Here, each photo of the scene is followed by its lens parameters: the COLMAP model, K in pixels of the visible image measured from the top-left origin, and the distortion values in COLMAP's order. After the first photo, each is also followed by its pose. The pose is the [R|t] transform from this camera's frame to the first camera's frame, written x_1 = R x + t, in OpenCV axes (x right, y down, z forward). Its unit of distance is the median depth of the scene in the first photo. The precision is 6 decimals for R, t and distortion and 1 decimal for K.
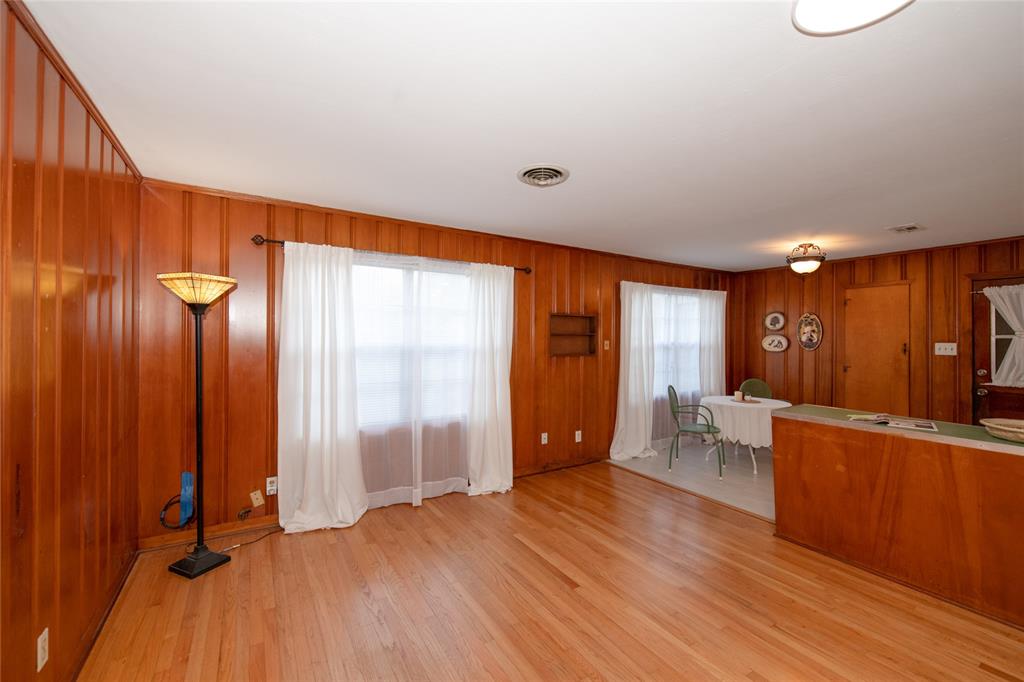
lens RADIAL K [[412.9, 0, 512.7], [0, 412.9, 339.0], [0, 0, 1]] dist [-0.002435, -0.001018]
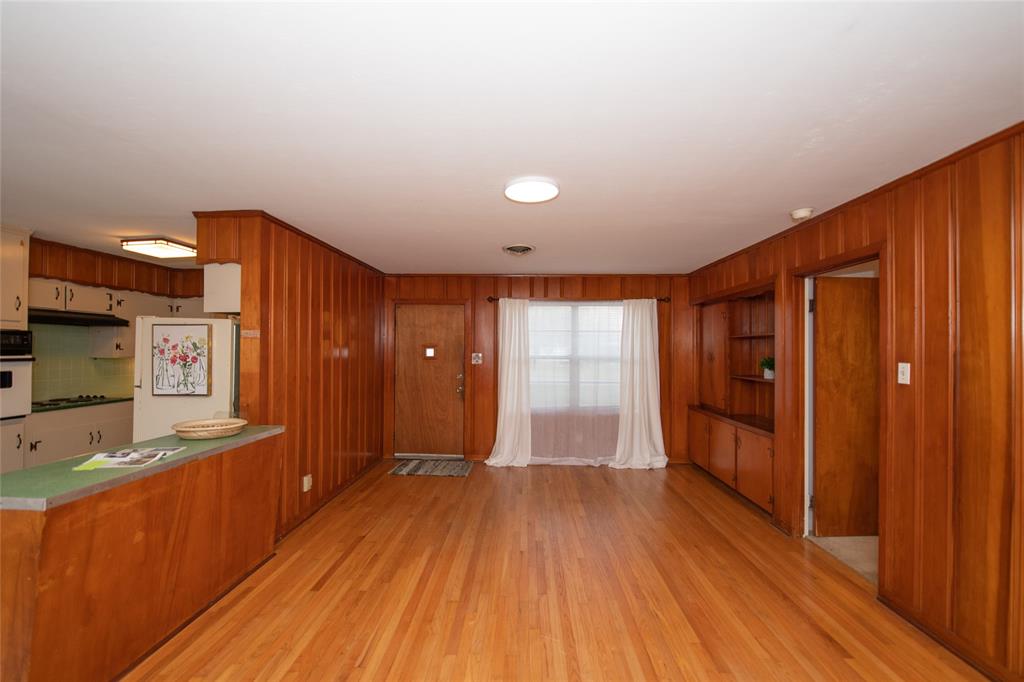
lens RADIAL K [[430.6, 0, 503.6], [0, 430.6, 343.5], [0, 0, 1]] dist [-0.001143, -0.000581]
pose [[-0.822461, -0.006716, 0.568782, -0.112728], [-0.012783, 0.999896, -0.006677, -0.018293], [-0.568678, -0.012762, -0.822461, 1.027092]]
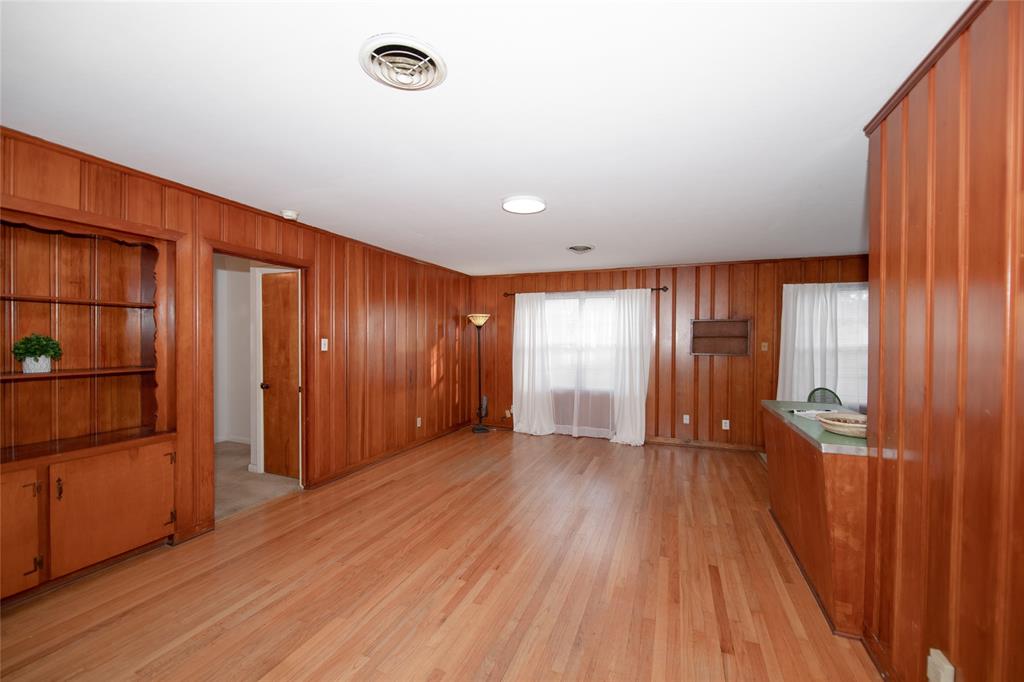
lens RADIAL K [[412.9, 0, 508.4], [0, 412.9, 342.5], [0, 0, 1]] dist [-0.002435, -0.001018]
pose [[0.585901, 0.006350, -0.810358, 1.060741], [-0.004218, 0.999980, 0.004786, 0.003648], [0.810372, 0.000614, 0.585915, -0.249861]]
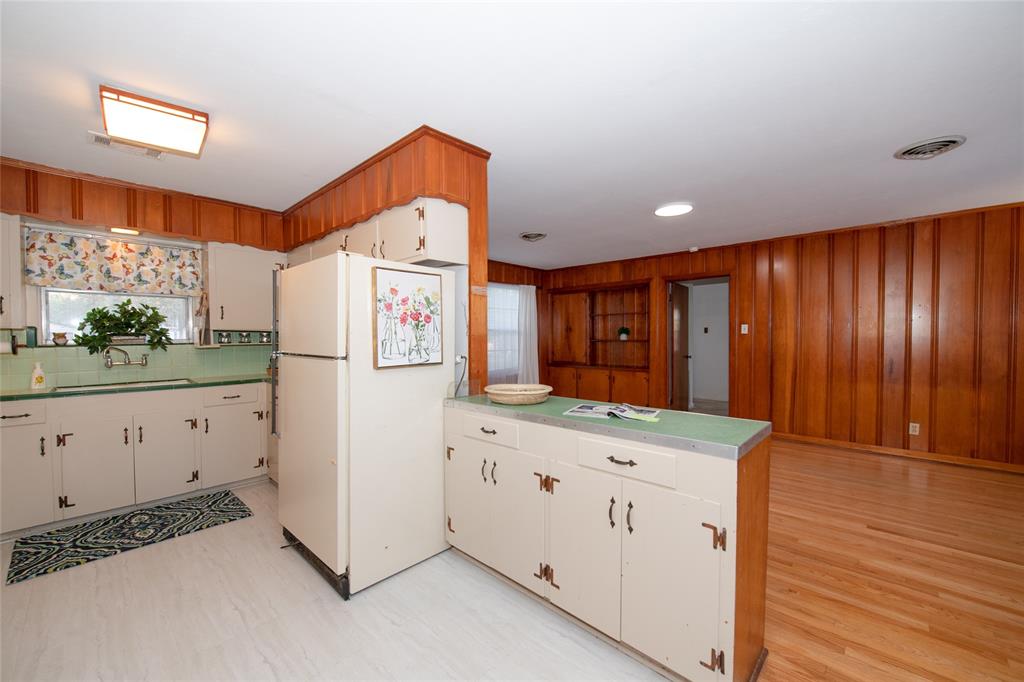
lens RADIAL K [[412.9, 0, 517.8], [0, 412.9, 341.5], [0, 0, 1]] dist [-0.002435, -0.001018]
pose [[-0.965514, 0.001103, -0.260351, 1.023307], [-0.002278, 0.999917, 0.012684, 0.049284], [0.260343, 0.012840, -0.965431, 1.359791]]
